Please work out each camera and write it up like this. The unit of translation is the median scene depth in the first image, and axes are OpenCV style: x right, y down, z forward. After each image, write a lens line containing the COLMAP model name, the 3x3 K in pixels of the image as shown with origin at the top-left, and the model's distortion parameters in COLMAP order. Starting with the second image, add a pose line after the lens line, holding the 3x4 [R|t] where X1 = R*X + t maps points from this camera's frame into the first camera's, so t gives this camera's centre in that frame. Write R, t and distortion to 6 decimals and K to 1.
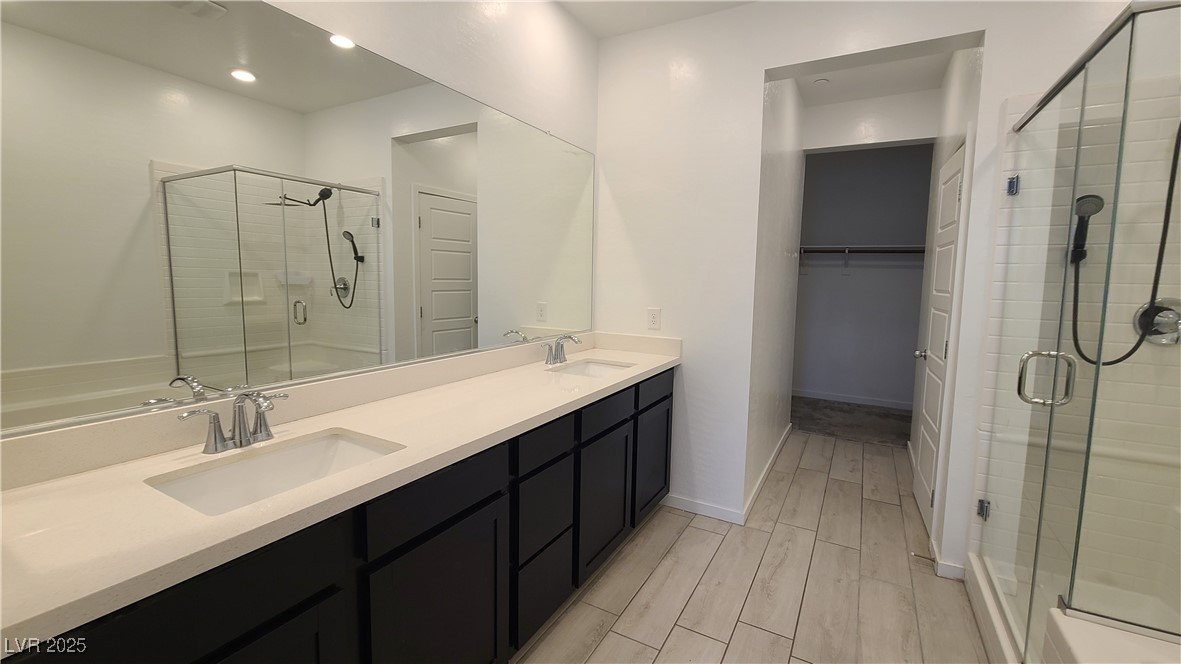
lens RADIAL K [[485.6, 0, 600.1], [0, 485.6, 321.1], [0, 0, 1]] dist [0.001527, -0.002135]
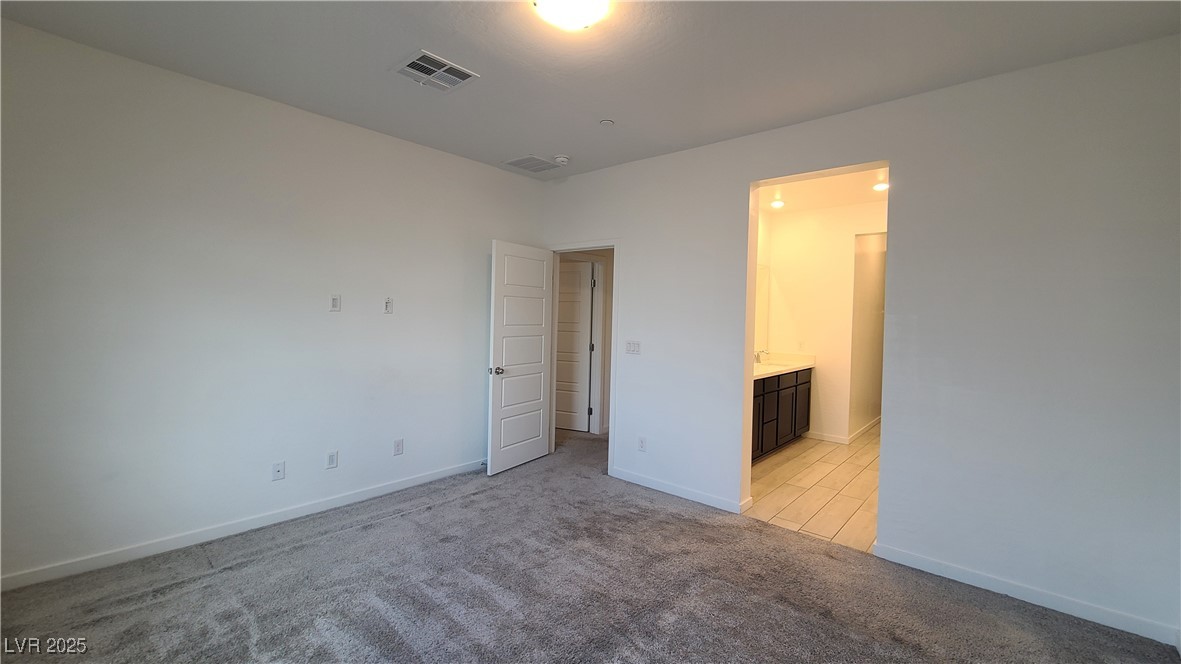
lens RADIAL K [[485.6, 0, 595.4], [0, 485.6, 327.6], [0, 0, 1]] dist [0.001527, -0.002135]
pose [[0.980484, 0.007413, -0.196460, -0.374834], [-0.024669, 0.996030, -0.085532, 0.130125], [0.195046, 0.088710, 0.976774, -1.335466]]
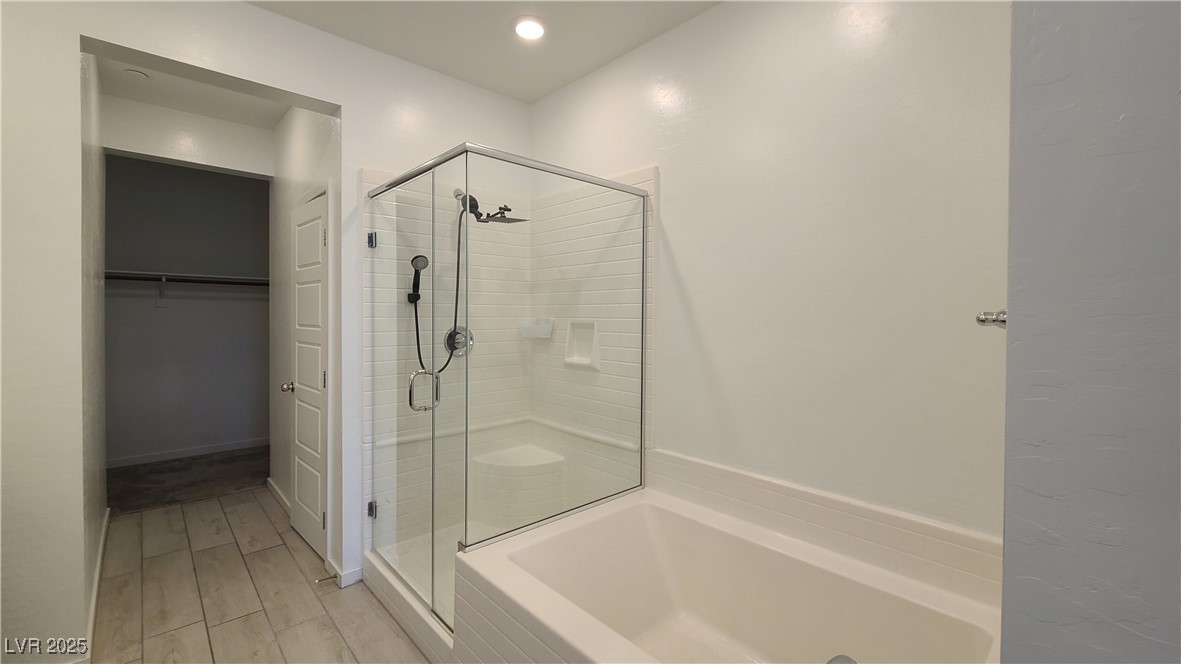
lens RADIAL K [[485.6, 0, 599.2], [0, 485.6, 319.4], [0, 0, 1]] dist [0.001527, -0.002135]
pose [[0.305657, -0.026904, 0.951761, -0.121255], [0.085727, 0.996318, 0.000633, -0.020719], [-0.948275, 0.081398, 0.306838, 0.061638]]
